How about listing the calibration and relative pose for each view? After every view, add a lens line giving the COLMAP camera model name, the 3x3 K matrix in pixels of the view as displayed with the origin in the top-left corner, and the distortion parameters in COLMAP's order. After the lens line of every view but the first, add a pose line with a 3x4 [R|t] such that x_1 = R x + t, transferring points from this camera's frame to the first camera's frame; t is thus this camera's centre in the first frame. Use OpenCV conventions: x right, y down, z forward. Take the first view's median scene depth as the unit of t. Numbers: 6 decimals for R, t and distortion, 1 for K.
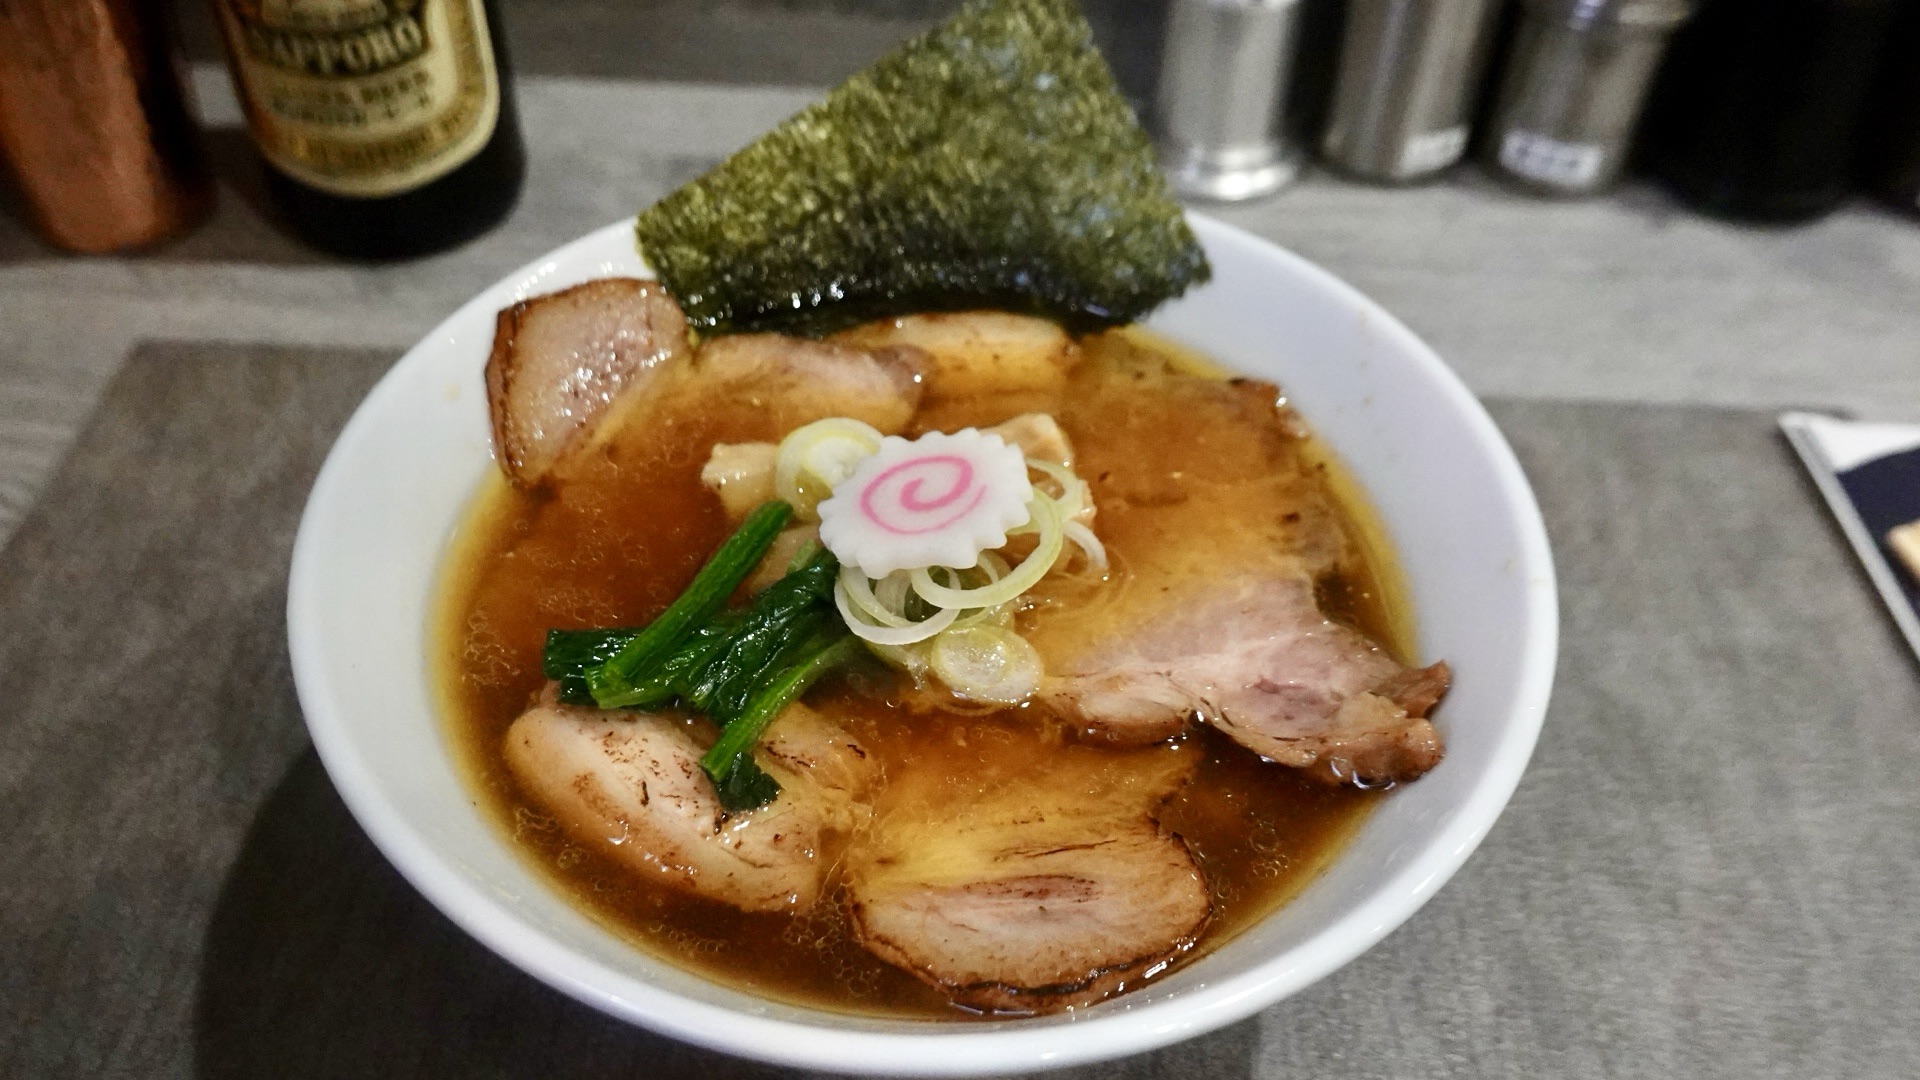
lens RADIAL K [[1552.9, 0, 960.0], [0, 1552.9, 540.0], [0, 0, 1]] dist [0.002646, -0.000149]
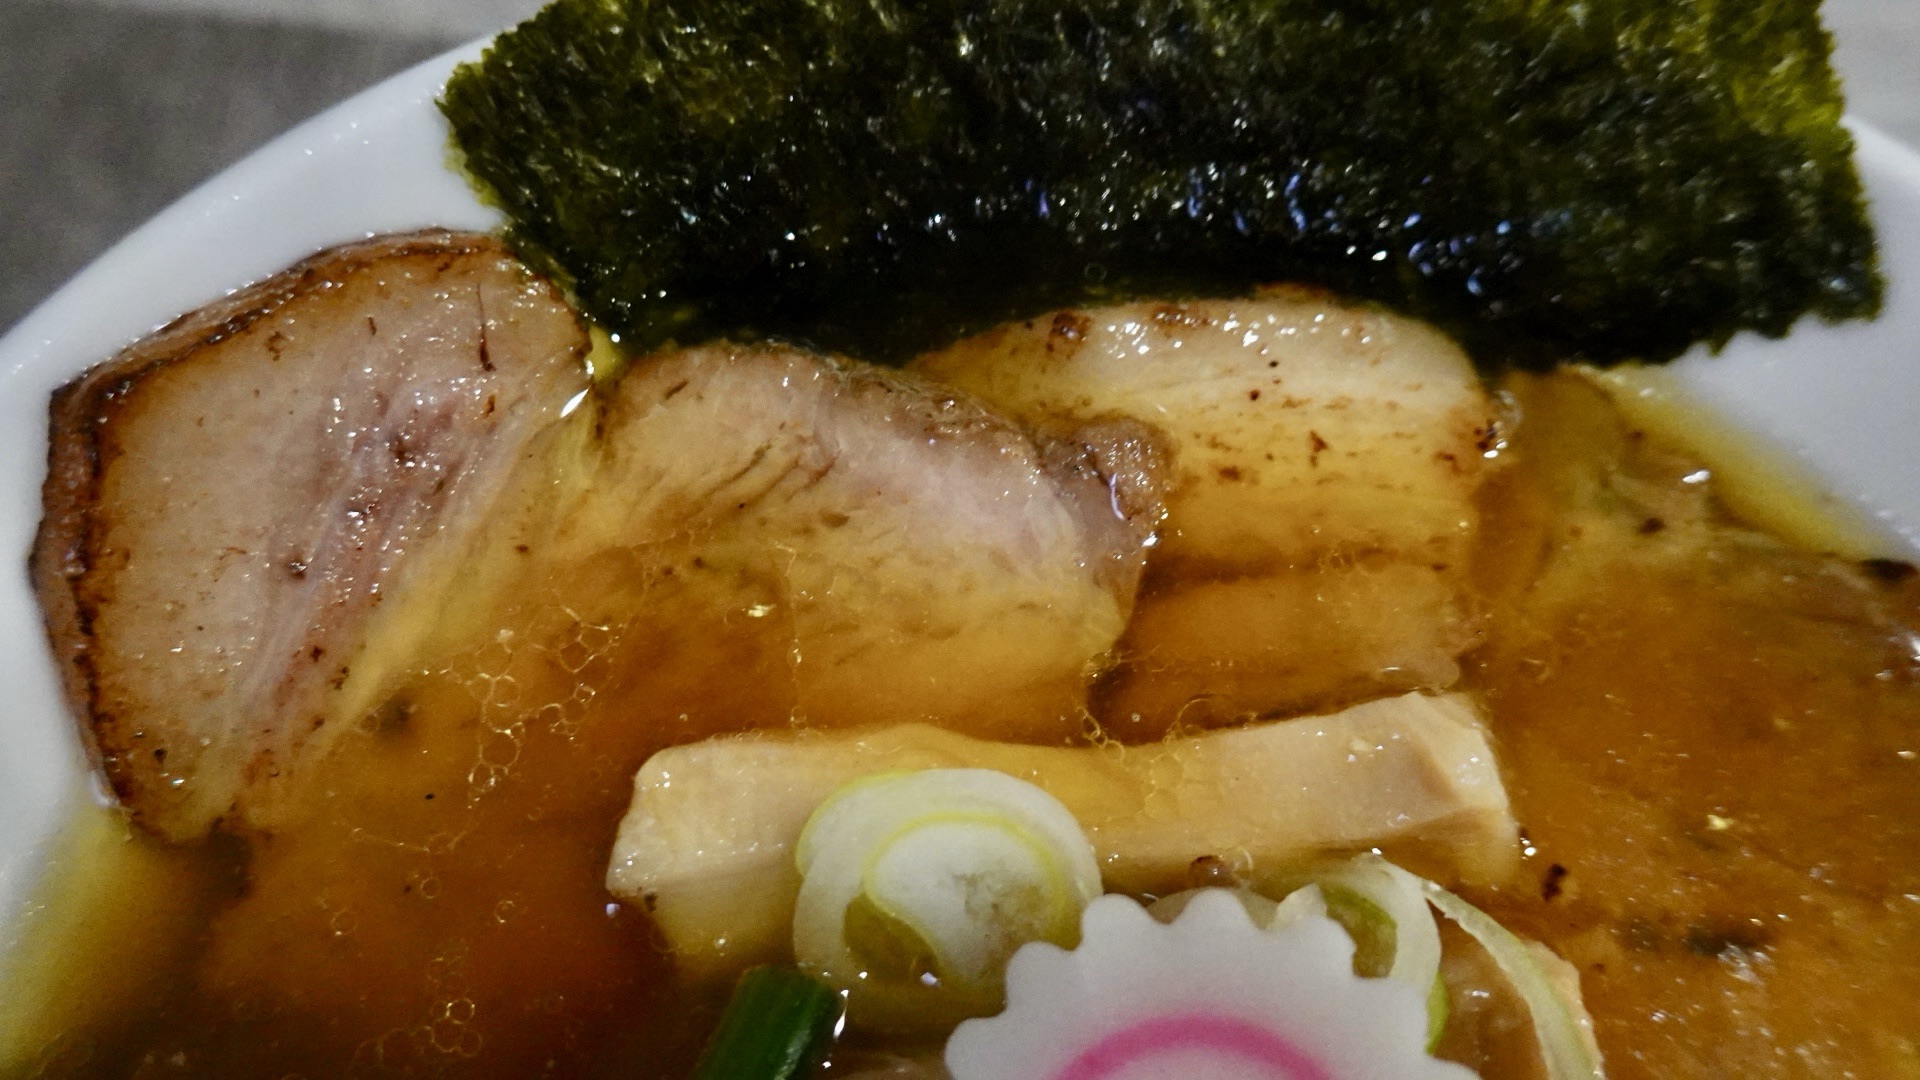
lens RADIAL K [[1552.9, 0, 960.0], [0, 1552.9, 540.0], [0, 0, 1]] dist [0.002646, -0.000149]
pose [[0.997868, 0.061798, 0.020994, -0.083486], [-0.065163, 0.925207, 0.373826, -0.252753], [0.003678, -0.374397, 0.927261, 0.611906]]
